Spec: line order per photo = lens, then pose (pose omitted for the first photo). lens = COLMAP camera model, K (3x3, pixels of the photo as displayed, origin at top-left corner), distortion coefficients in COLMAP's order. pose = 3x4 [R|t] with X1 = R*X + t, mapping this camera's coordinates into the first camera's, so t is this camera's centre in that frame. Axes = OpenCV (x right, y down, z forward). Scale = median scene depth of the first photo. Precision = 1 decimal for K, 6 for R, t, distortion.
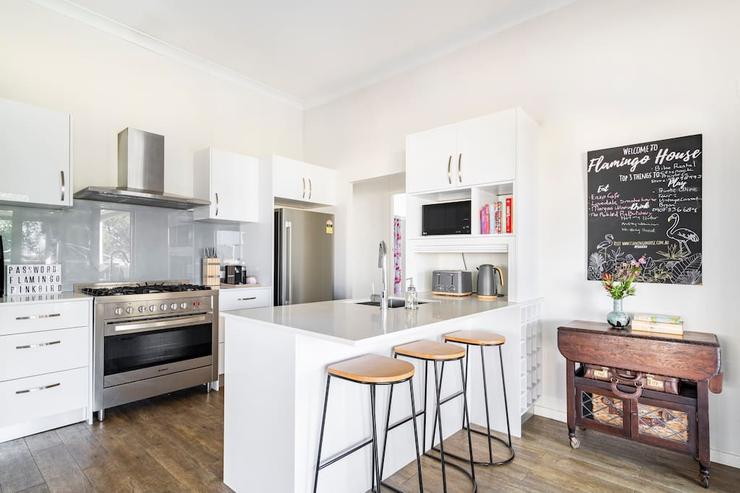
lens RADIAL K [[386.2, 0, 371.3], [0, 386.2, 251.0], [0, 0, 1]] dist [0.004251, 0.000170]
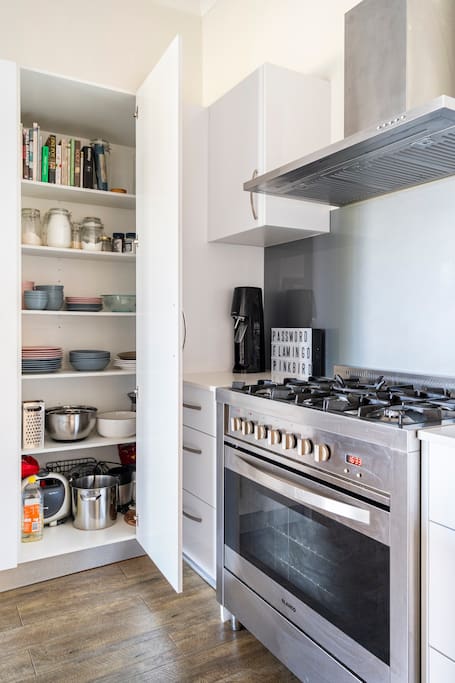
lens RADIAL K [[511.0, 0, 222.9], [0, 511.0, 326.4], [0, 0, 1]] dist [0.013372, -0.000430]
pose [[-0.321432, -0.001340, -0.946932, -0.040600], [0.018456, 0.999800, -0.007680, 0.036687], [0.946753, -0.019945, -0.321343, 1.186718]]
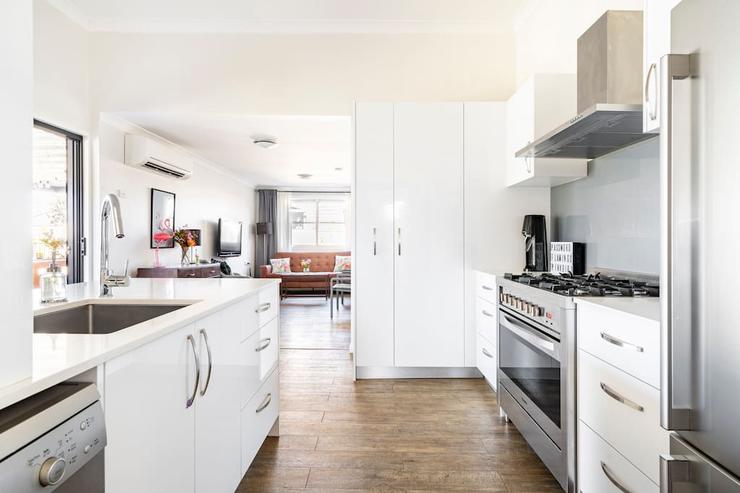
lens RADIAL K [[386.2, 0, 368.8], [0, 386.2, 243.9], [0, 0, 1]] dist [0.004251, 0.000170]
pose [[-0.758421, -0.003976, -0.651752, 0.105269], [0.004891, 0.999919, -0.011792, 0.048390], [0.651746, -0.012131, -0.758340, 1.435717]]
